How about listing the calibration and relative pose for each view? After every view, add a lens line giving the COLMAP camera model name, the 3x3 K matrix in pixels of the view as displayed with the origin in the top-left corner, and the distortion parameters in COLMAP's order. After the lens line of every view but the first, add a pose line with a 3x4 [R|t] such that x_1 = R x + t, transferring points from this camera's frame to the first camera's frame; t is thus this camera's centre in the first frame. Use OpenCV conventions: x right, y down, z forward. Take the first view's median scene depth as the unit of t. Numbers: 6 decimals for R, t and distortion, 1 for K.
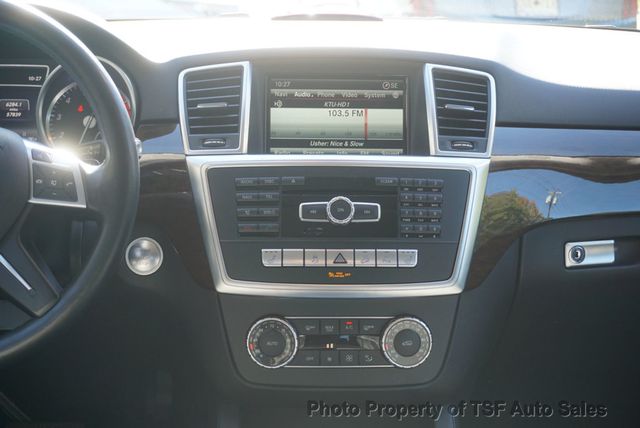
lens RADIAL K [[1146.1, 0, 324.8], [0, 1146.1, 211.3], [0, 0, 1]] dist [0.047238, 0.000000]
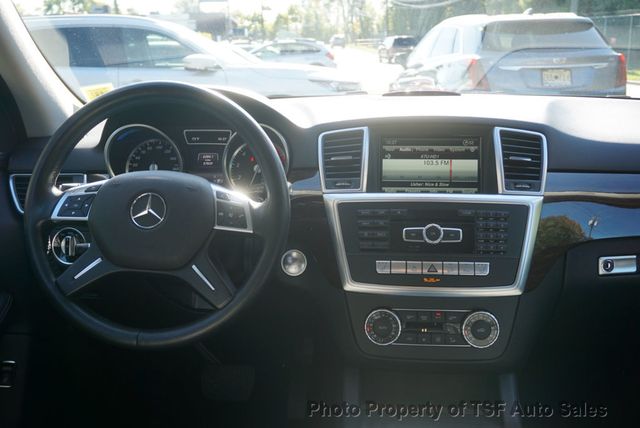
lens RADIAL K [[700.8, 0, 320.7], [0, 700.8, 218.8], [0, 0, 1]] dist [0.050800, 0.000000]
pose [[0.992190, 0.008592, -0.124442, -0.015431], [-0.006914, 0.999879, 0.013915, -0.029588], [0.124547, -0.012946, 0.992129, 0.135612]]
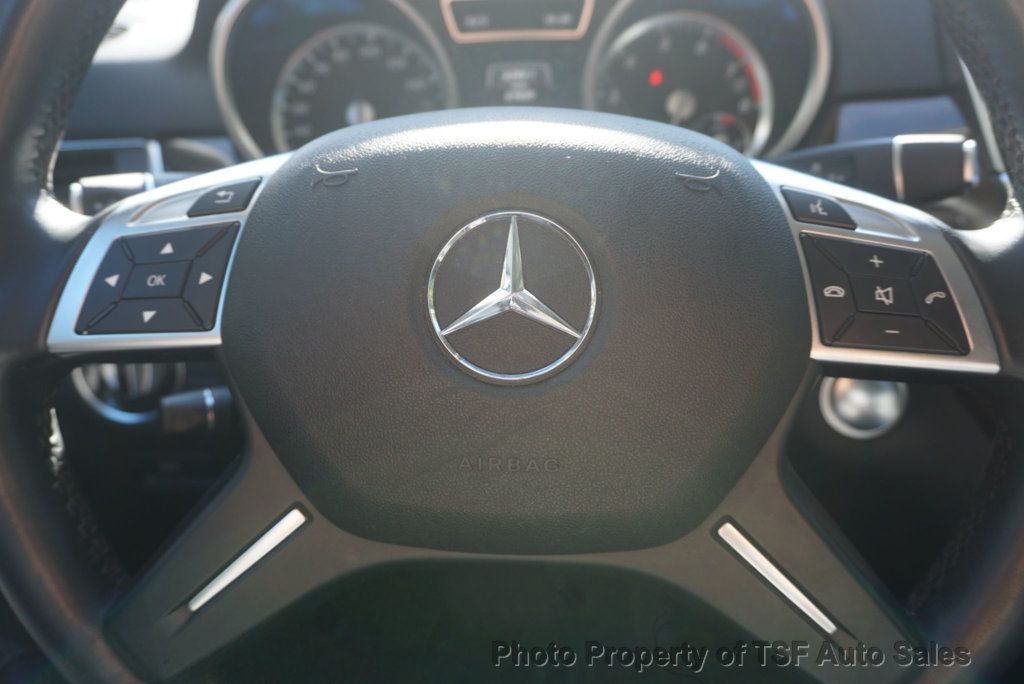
lens RADIAL K [[847.1, 0, 517.0], [0, 847.1, 332.8], [0, 0, 1]] dist [0.029274, -0.002784]
pose [[0.999185, -0.033699, -0.022199, -0.298545], [0.037112, 0.983399, 0.177623, -0.053840], [0.015845, -0.178302, 0.983848, 0.688585]]
